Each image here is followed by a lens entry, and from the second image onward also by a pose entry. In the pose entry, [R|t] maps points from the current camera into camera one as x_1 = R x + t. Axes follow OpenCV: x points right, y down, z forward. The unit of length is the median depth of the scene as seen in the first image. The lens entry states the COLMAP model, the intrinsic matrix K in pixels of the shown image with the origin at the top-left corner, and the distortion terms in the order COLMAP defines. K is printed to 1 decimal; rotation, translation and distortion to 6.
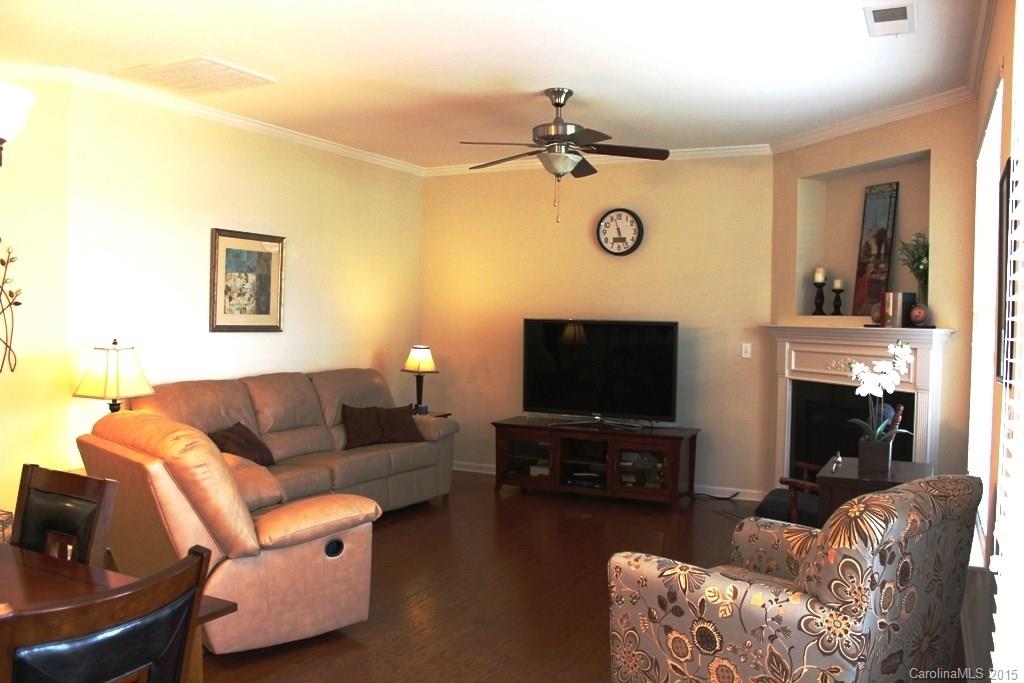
lens RADIAL K [[854.7, 0, 512.0], [0, 854.7, 341.5], [0, 0, 1]] dist [-0.162596, 0.136020]
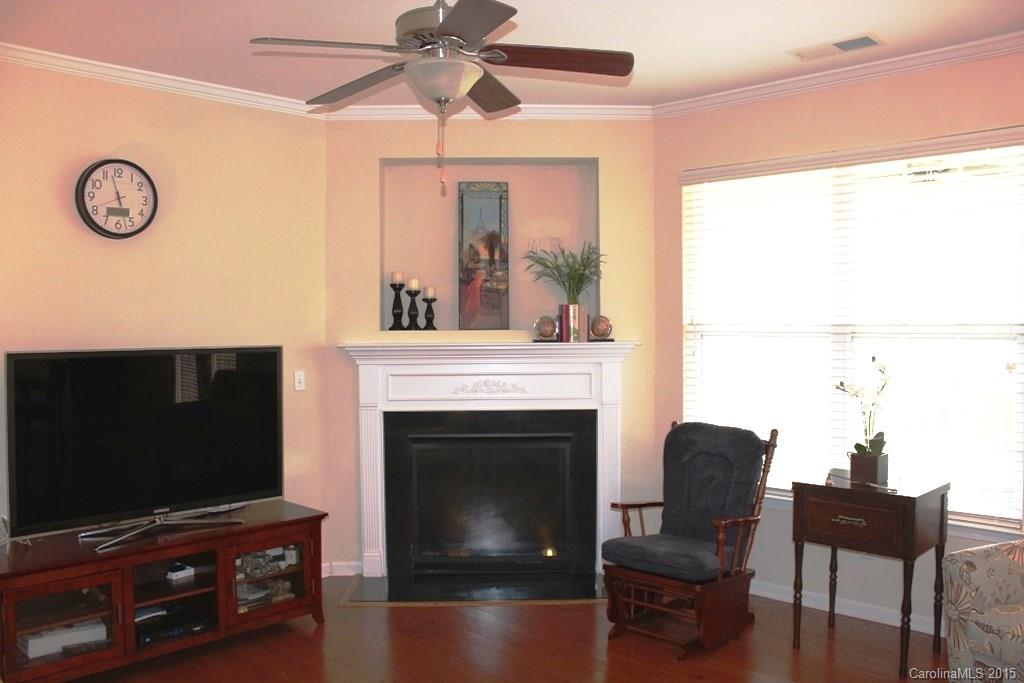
lens RADIAL K [[854.7, 0, 512.0], [0, 854.7, 341.5], [0, 0, 1]] dist [-0.162596, 0.136020]
pose [[0.299620, -0.040403, 0.953203, -0.407379], [0.039258, 0.998779, 0.029995, -0.041798], [-0.953251, 0.028434, 0.300840, 0.666329]]
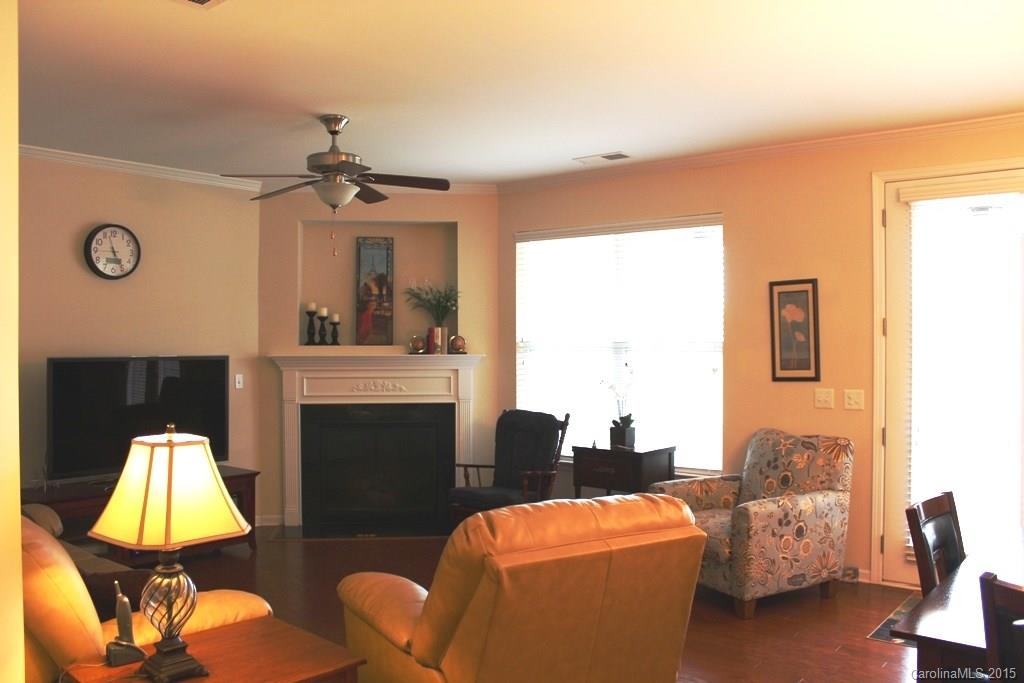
lens RADIAL K [[854.7, 0, 512.0], [0, 854.7, 341.5], [0, 0, 1]] dist [-0.162596, 0.136020]
pose [[0.214221, -0.017732, 0.976624, -0.703531], [0.034517, 0.999348, 0.010573, -0.040120], [-0.976175, 0.031445, 0.214694, 0.513359]]
